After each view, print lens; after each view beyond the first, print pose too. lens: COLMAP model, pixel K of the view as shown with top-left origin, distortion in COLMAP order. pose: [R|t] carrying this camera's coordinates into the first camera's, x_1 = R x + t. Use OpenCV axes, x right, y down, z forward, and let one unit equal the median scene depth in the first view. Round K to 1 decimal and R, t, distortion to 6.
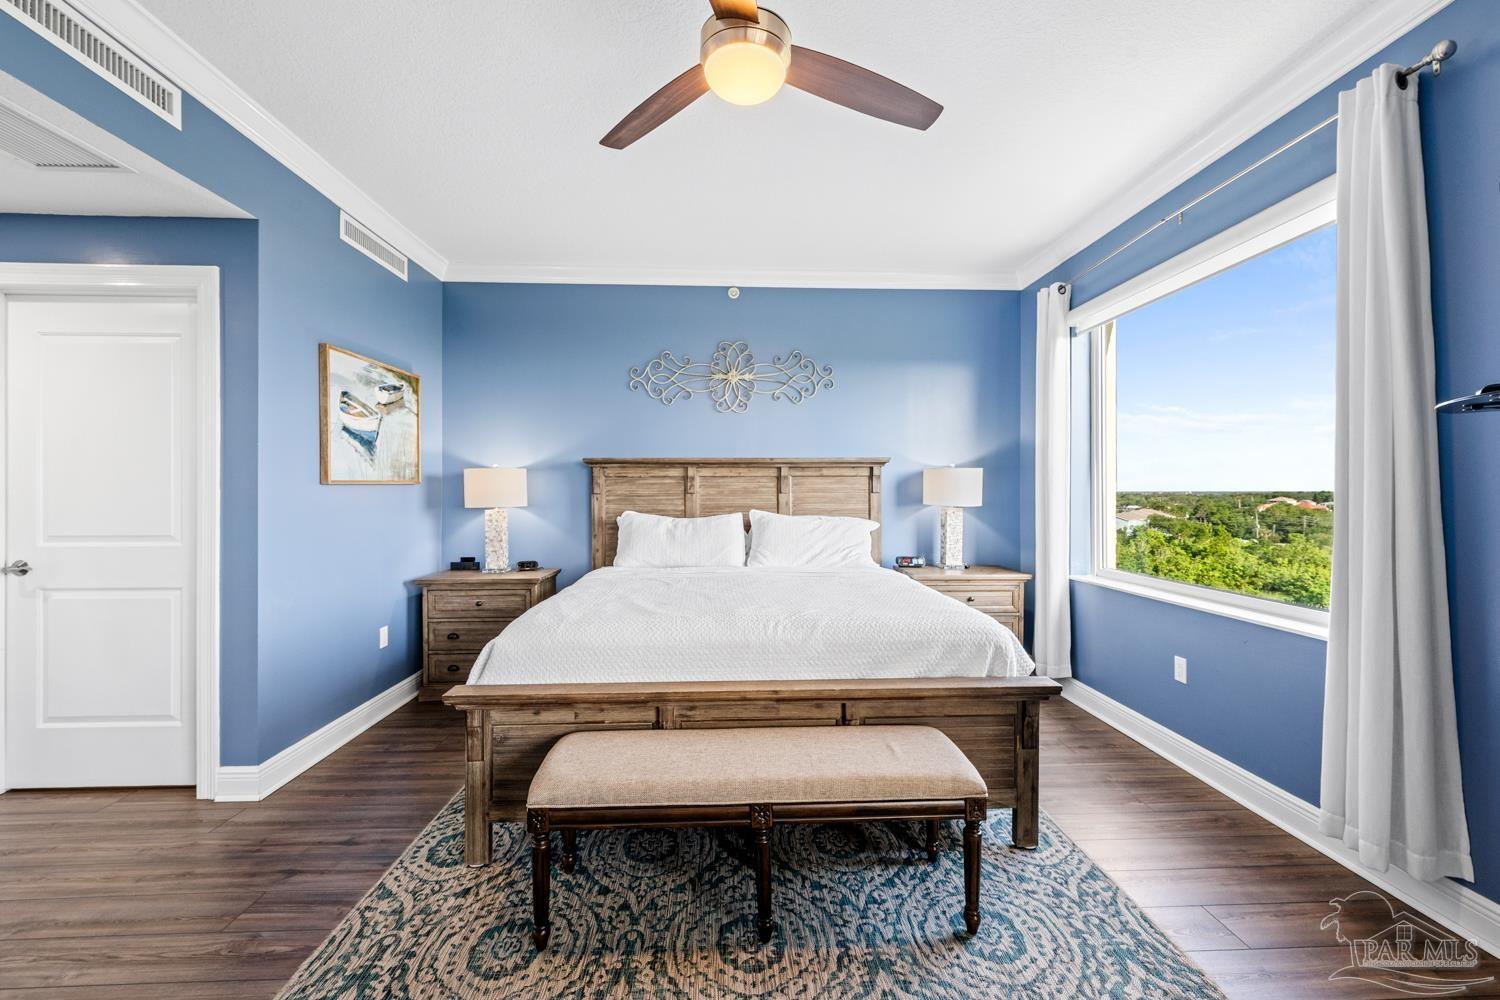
lens RADIAL K [[616.0, 0, 763.2], [0, 616.0, 492.3], [0, 0, 1]] dist [-0.004288, 0.000976]
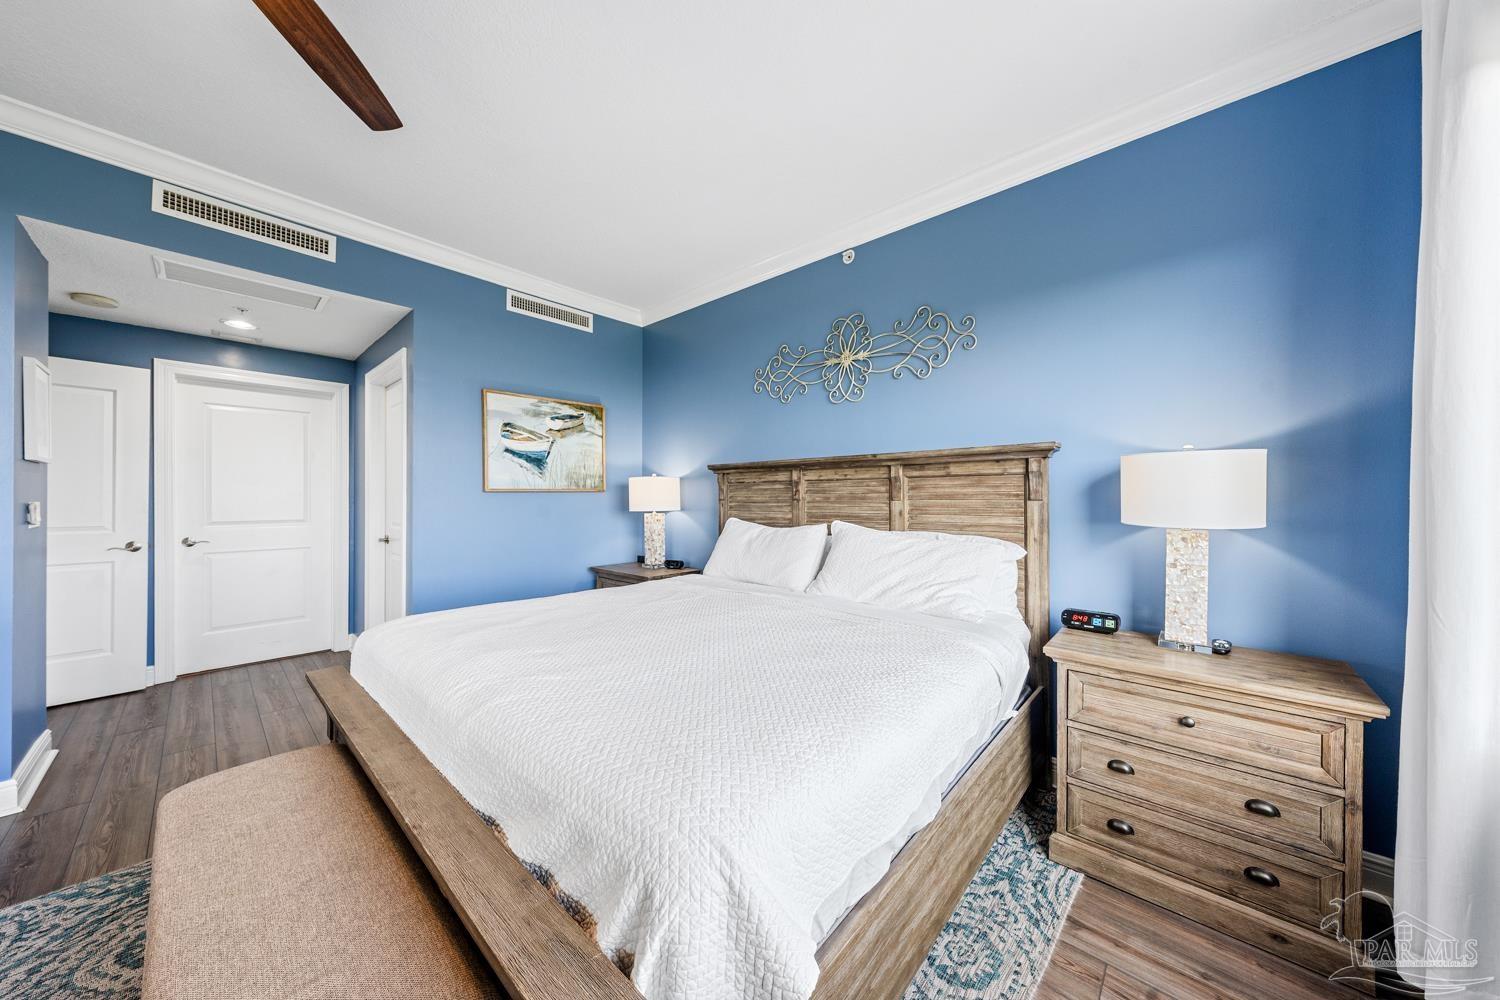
lens RADIAL K [[516.0, 0, 753.3], [0, 516.0, 498.0], [0, 0, 1]] dist [0.002507, -0.000020]
pose [[0.689177, 0.000851, -0.724593, 0.393596], [-0.005196, 0.999979, -0.003767, 0.002053], [0.724575, 0.006361, 0.689167, 0.470062]]
